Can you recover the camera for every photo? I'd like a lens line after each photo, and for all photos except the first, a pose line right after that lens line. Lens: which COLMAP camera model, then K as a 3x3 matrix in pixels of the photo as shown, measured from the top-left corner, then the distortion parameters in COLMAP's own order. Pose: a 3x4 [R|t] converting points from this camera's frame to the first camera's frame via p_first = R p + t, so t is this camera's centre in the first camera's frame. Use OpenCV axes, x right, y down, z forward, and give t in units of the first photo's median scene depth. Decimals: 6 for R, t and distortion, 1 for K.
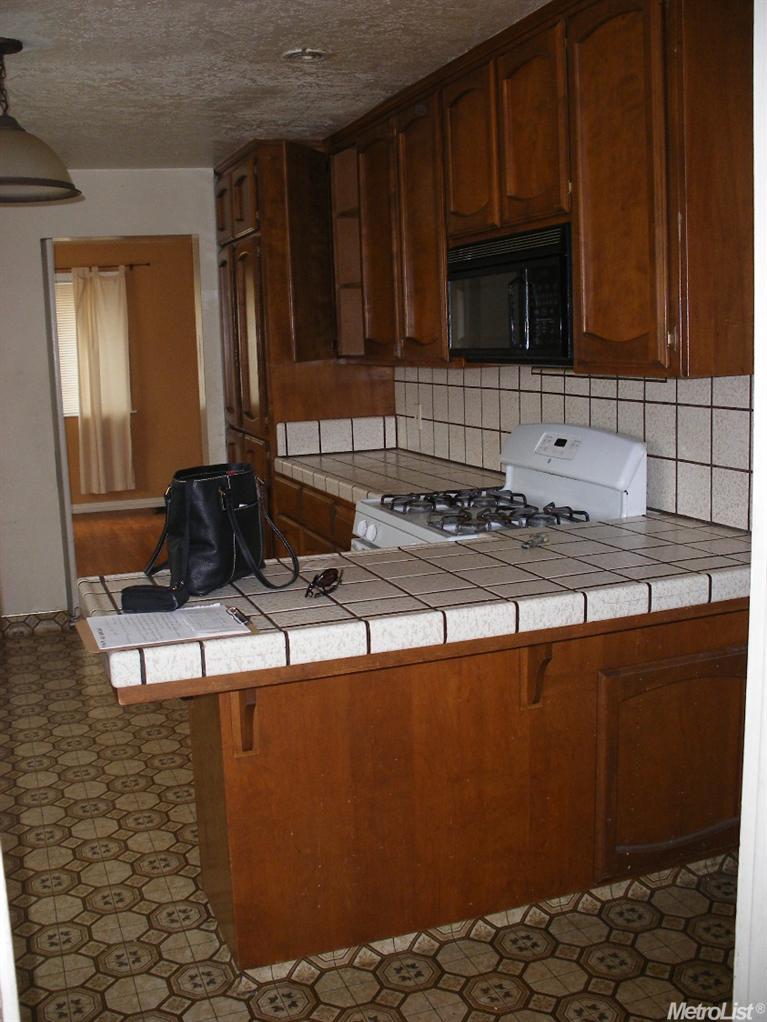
lens RADIAL K [[1108.4, 0, 383.5], [0, 1108.4, 511.0], [0, 0, 1]] dist [-0.146281, 0.005903]
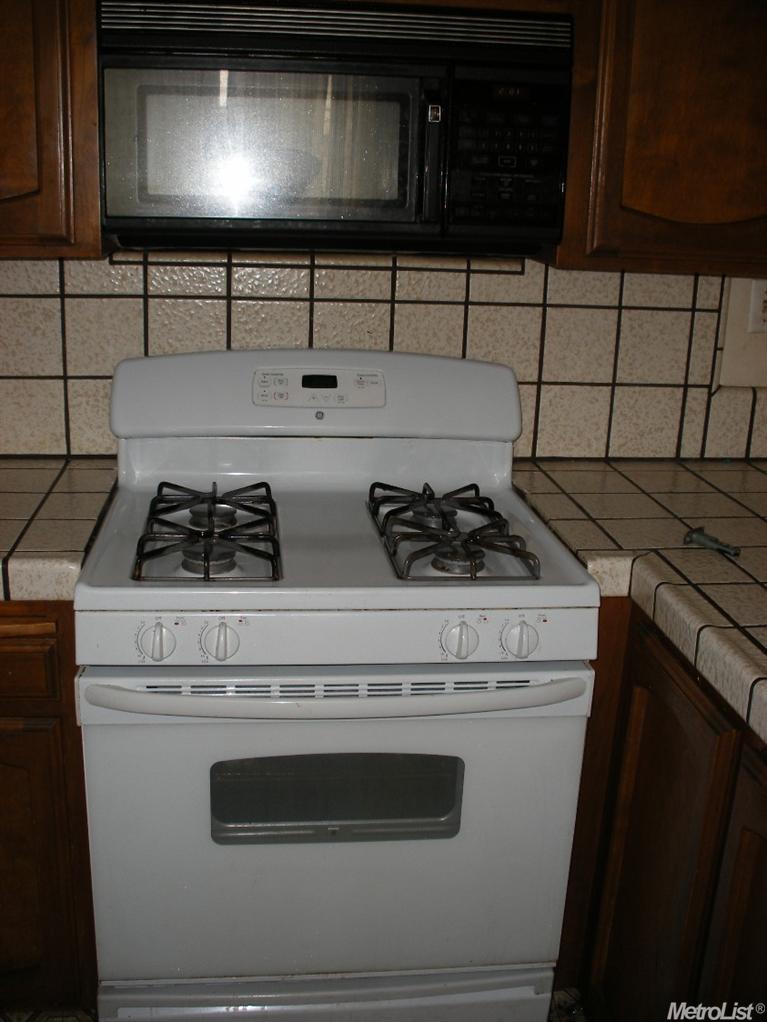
lens RADIAL K [[1108.4, 0, 383.5], [0, 1108.4, 511.0], [0, 0, 1]] dist [-0.146281, 0.005903]
pose [[0.234795, -0.248594, 0.939719, -0.436777], [0.109718, 0.967344, 0.228489, -0.136344], [-0.965833, 0.049456, 0.254403, 0.884385]]
